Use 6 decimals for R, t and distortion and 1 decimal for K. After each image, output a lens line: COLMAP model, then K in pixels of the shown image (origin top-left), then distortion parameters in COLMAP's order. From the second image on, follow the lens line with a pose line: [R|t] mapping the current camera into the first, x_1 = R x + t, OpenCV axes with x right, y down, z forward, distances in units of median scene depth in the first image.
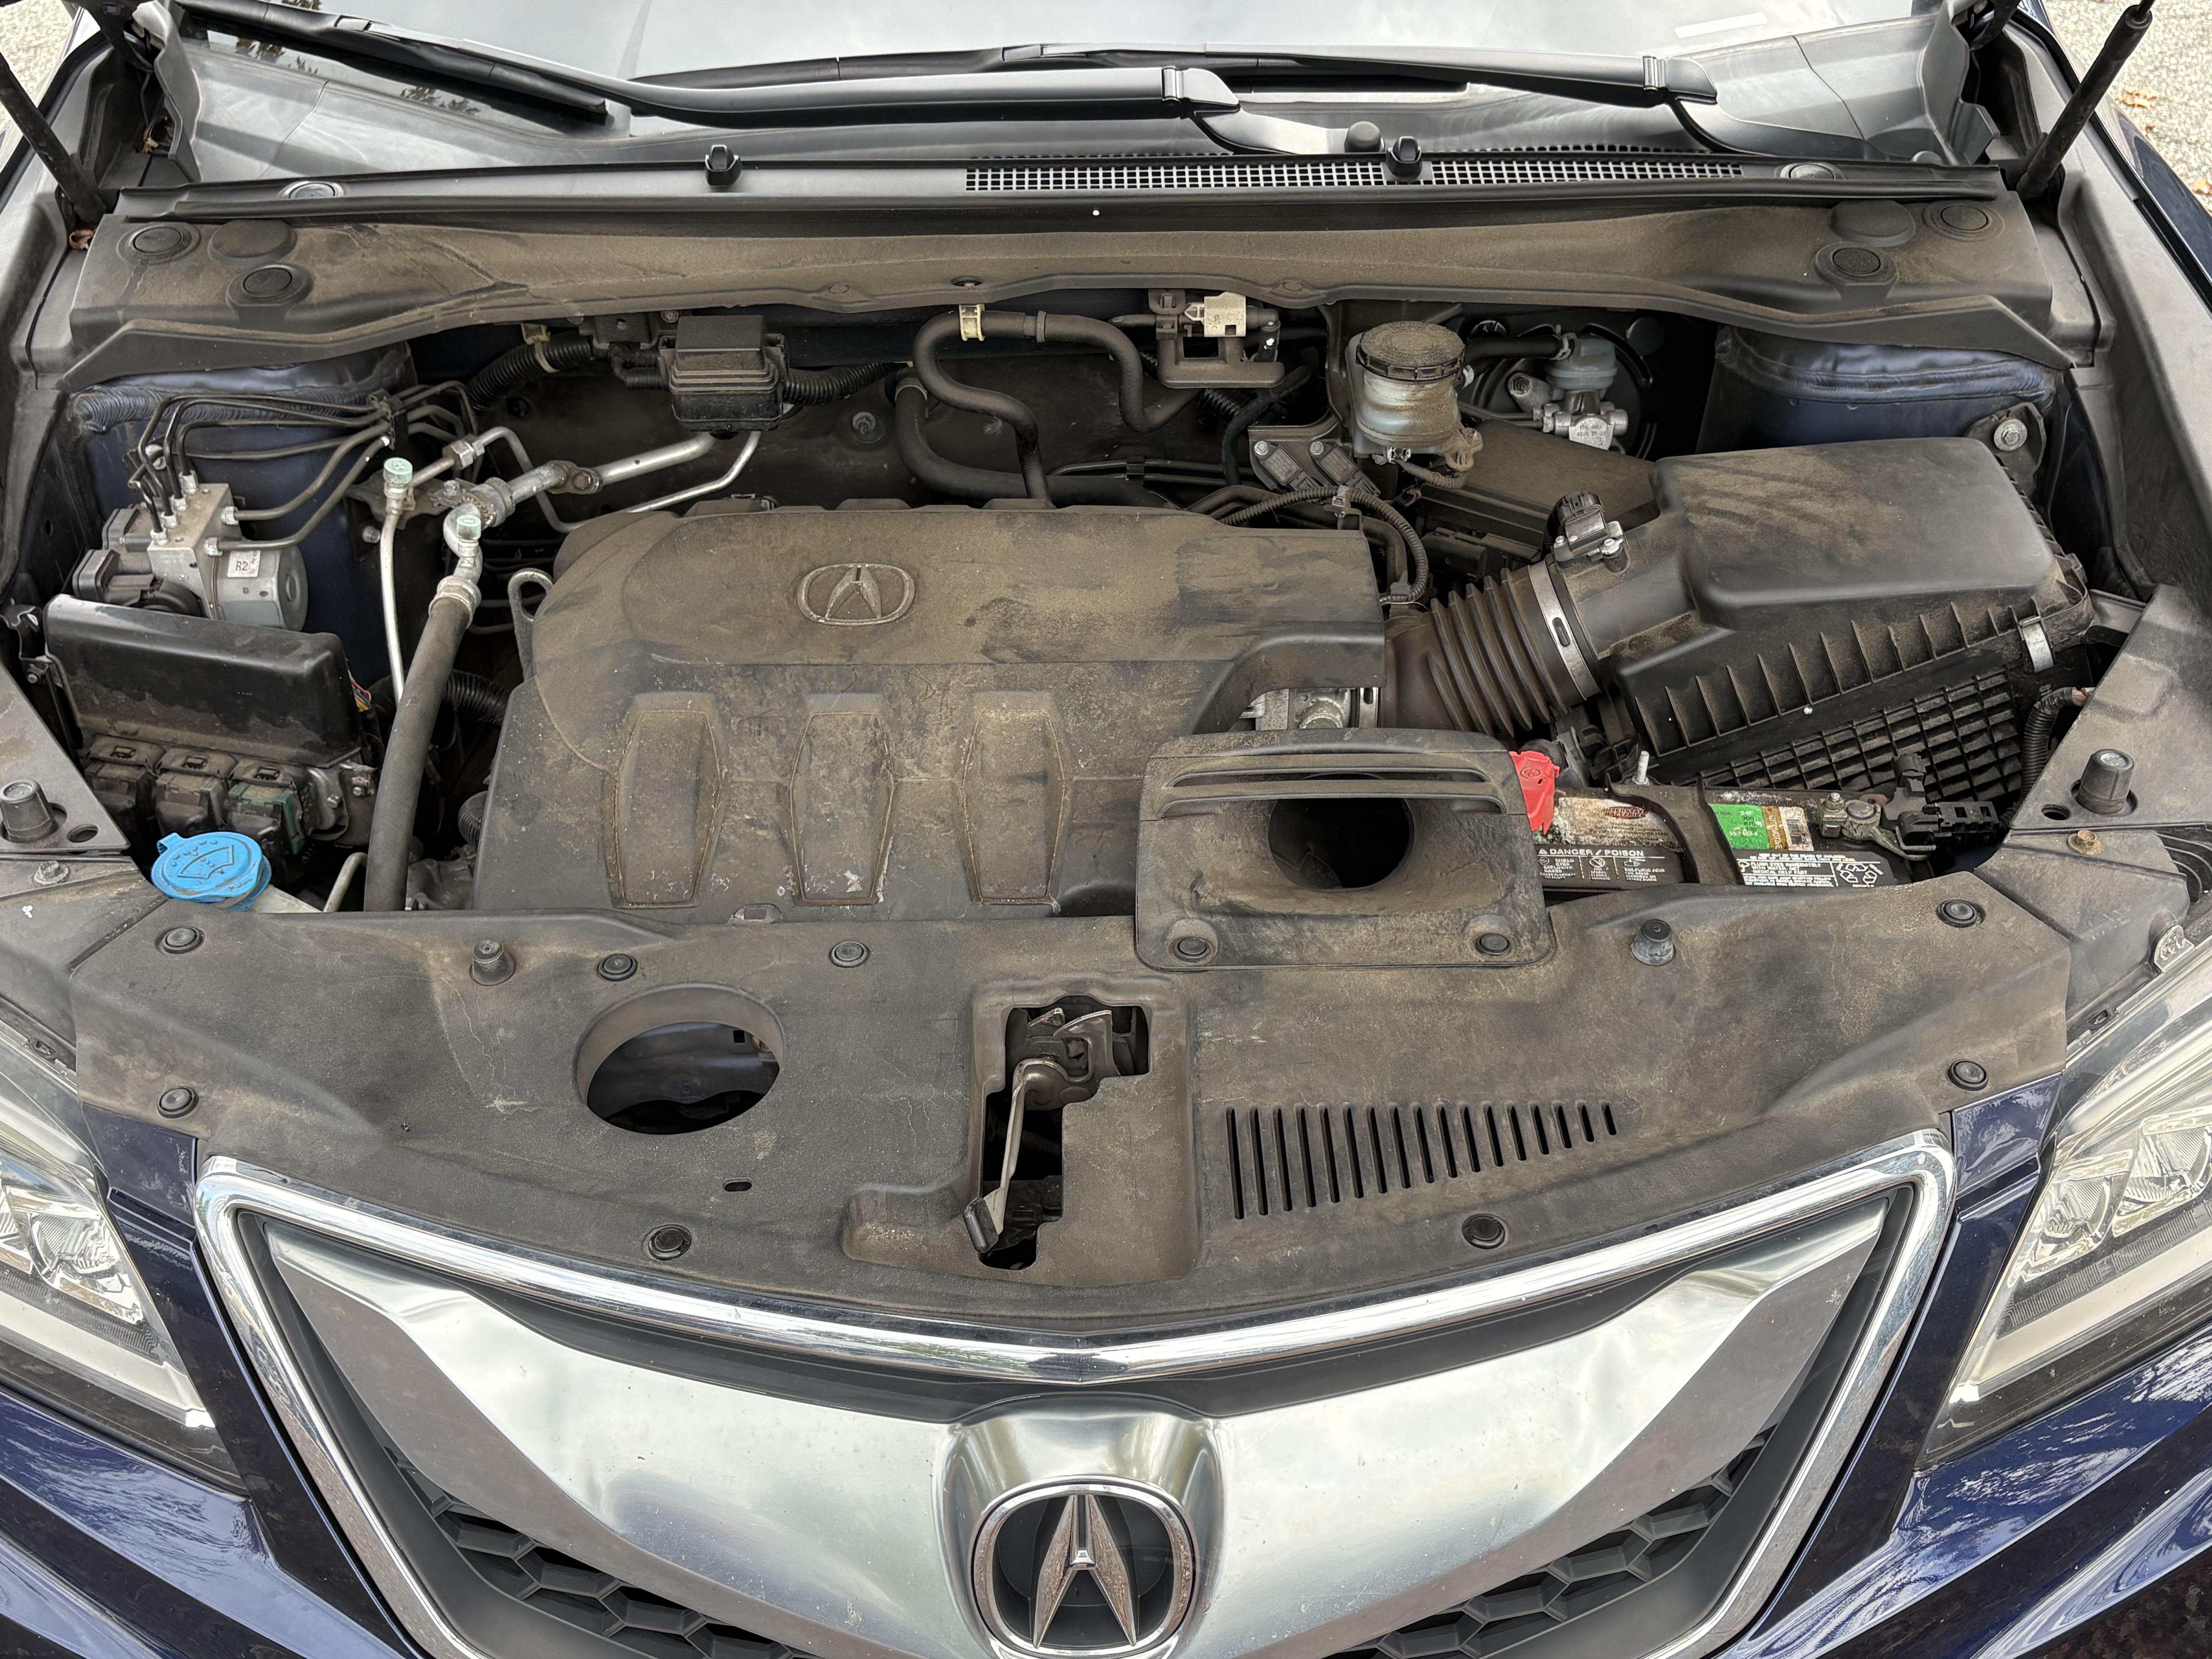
lens RADIAL K [[2517.2, 0, 1106.0], [0, 2517.2, 829.5], [0, 0, 1]] dist [0.192086, -0.801639]
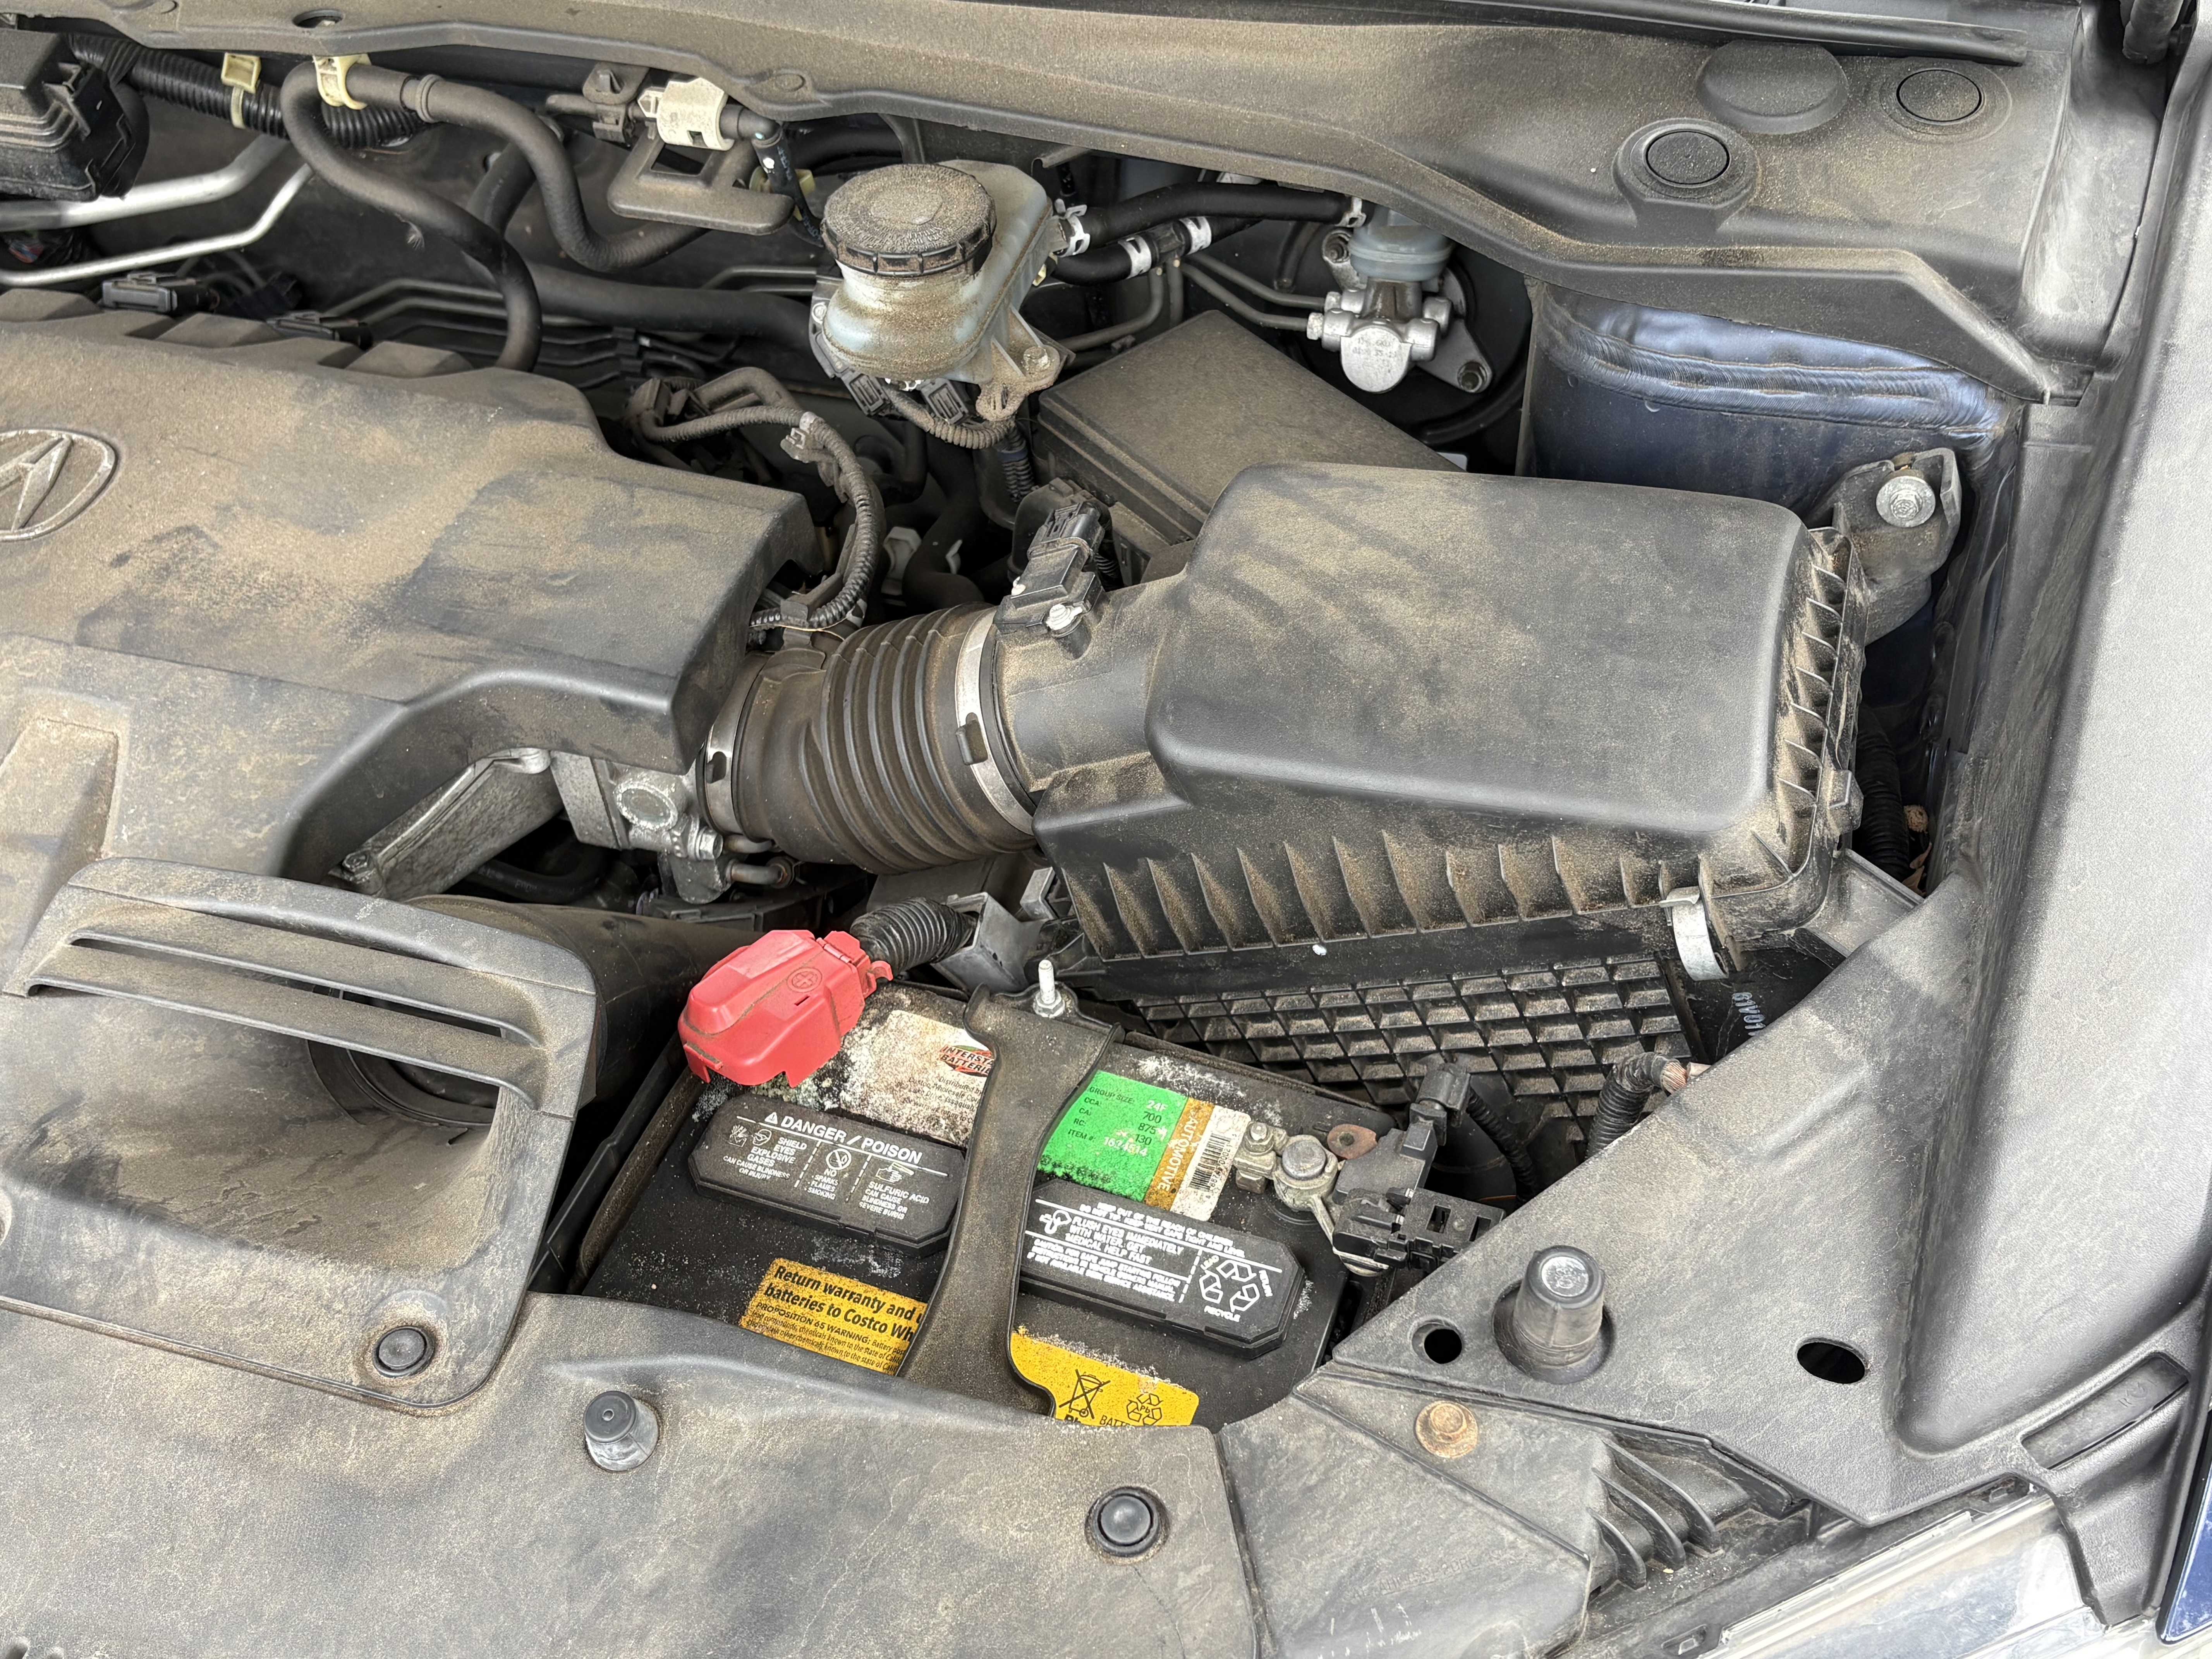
lens RADIAL K [[2435.0, 0, 1106.0], [0, 2435.0, 829.5], [0, 0, 1]] dist [0.015625, 0.009812]
pose [[0.947951, 0.195869, -0.251047, 0.341273], [-0.150373, 0.970344, 0.189262, -0.162038], [0.280673, -0.141660, 0.949292, 0.422552]]
